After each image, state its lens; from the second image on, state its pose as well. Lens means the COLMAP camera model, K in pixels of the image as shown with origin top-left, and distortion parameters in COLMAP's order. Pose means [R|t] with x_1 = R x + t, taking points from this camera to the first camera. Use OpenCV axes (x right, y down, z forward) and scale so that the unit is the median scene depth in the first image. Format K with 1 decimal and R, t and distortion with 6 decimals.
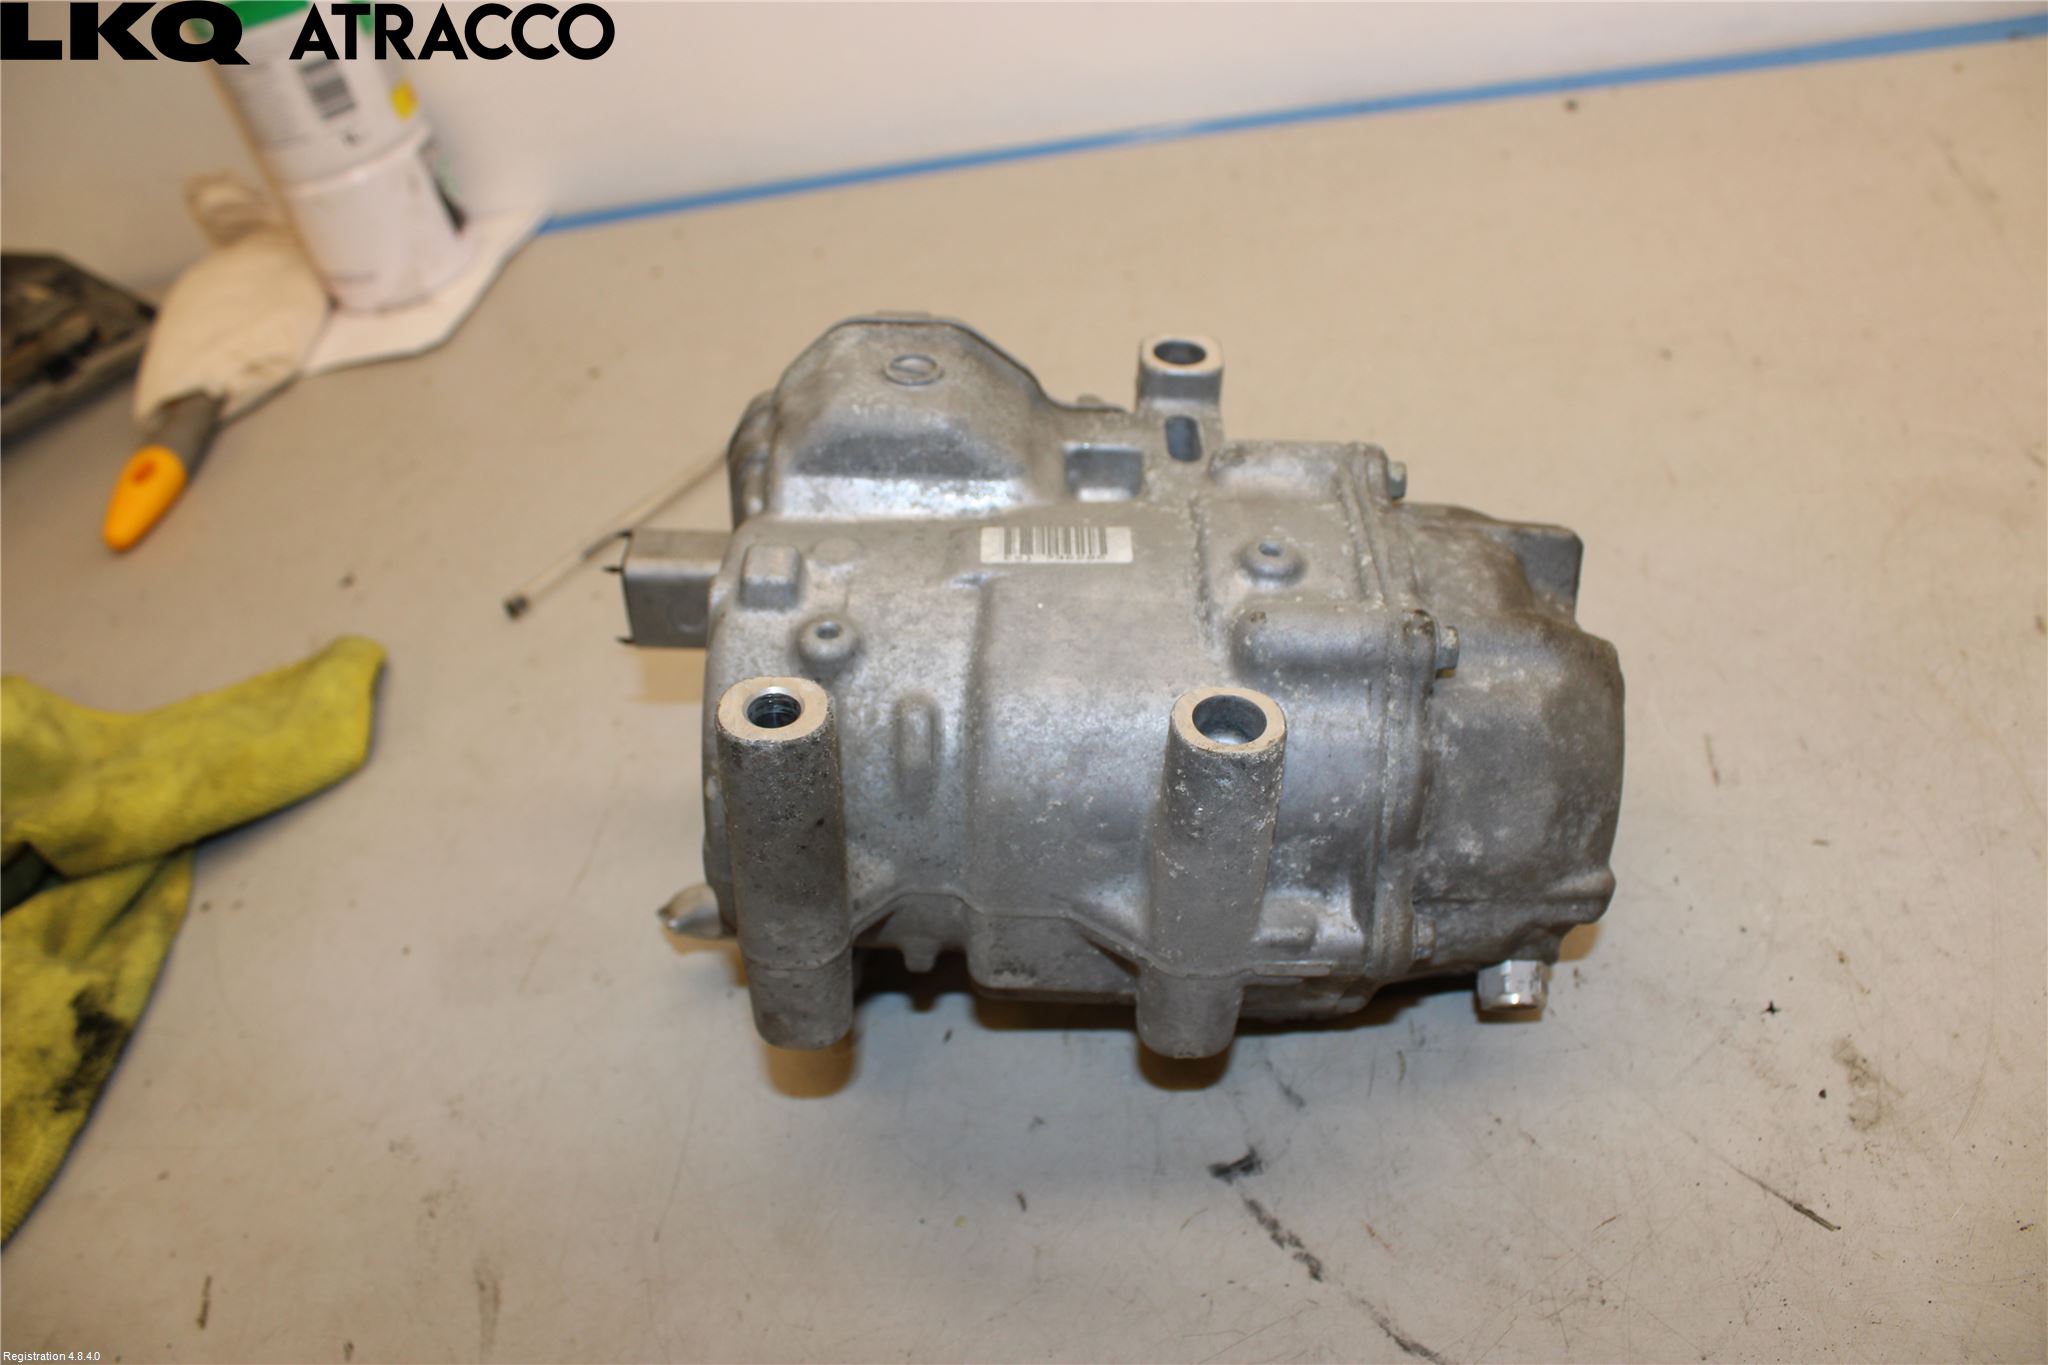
lens RADIAL K [[1669.3, 0, 1024.0], [0, 1669.3, 682.5], [0, 0, 1]] dist [-0.180310, 0.144520]
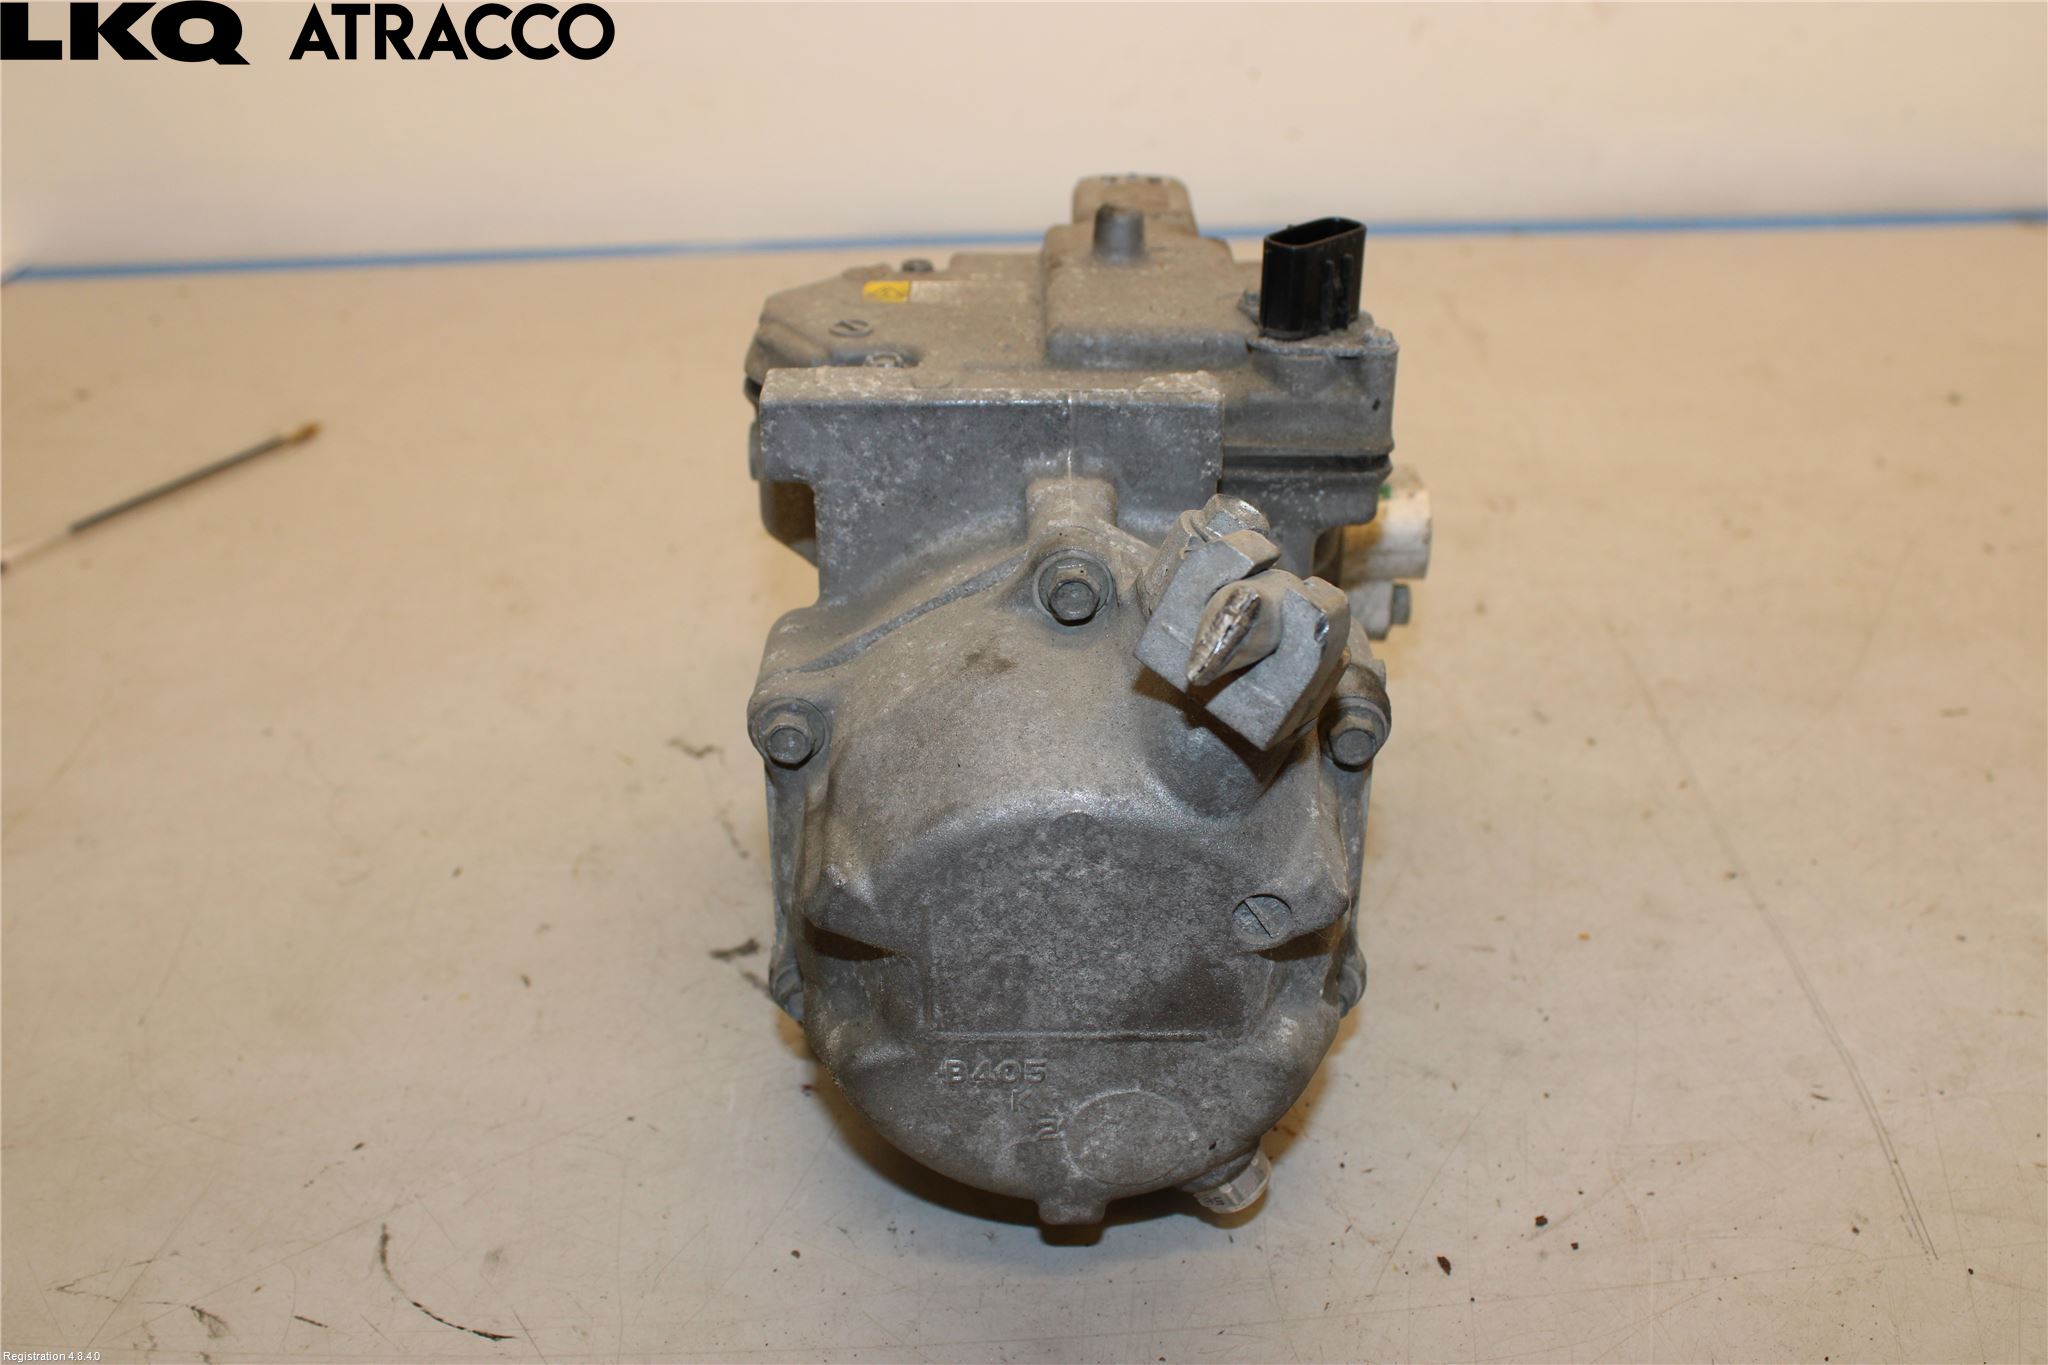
lens RADIAL K [[2087.1, 0, 1024.0], [0, 2087.1, 682.5], [0, 0, 1]] dist [-0.138384, 0.126334]
pose [[0.965892, 0.088664, 0.243294, -0.031689], [-0.031833, 0.973083, -0.228244, 0.423569], [-0.256982, 0.212715, 0.942715, -0.346081]]
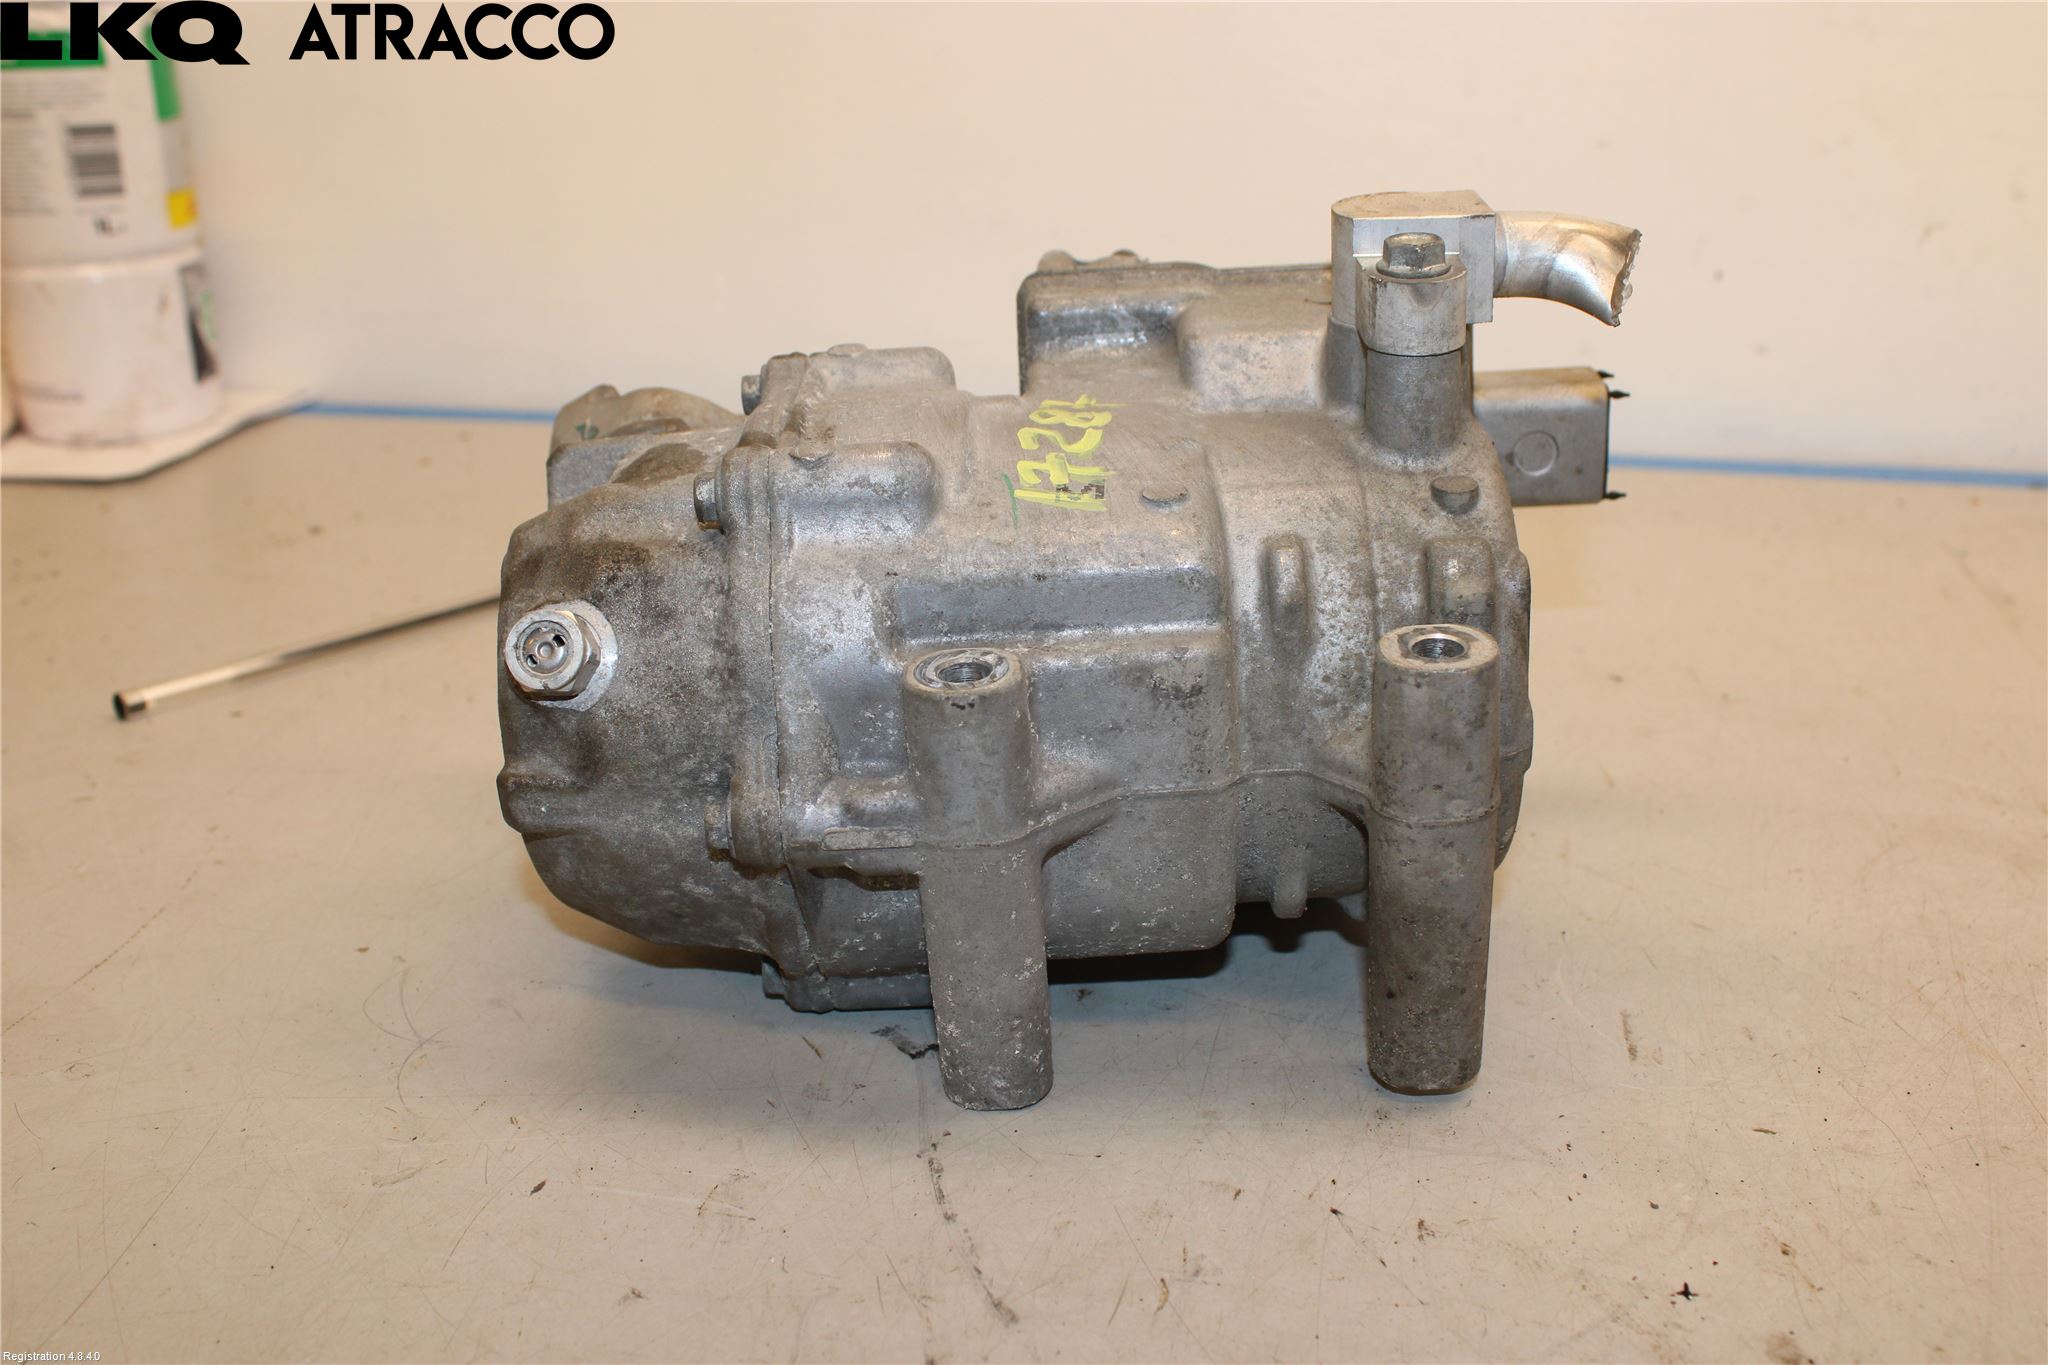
lens RADIAL K [[2050.8, 0, 1024.0], [0, 2050.8, 682.5], [0, 0, 1]] dist [-0.145641, 0.158430]
pose [[0.976927, 0.205913, 0.056693, 0.070439], [-0.175854, 0.926165, -0.333607, 0.296627], [-0.121201, 0.315940, 0.941006, 0.110840]]
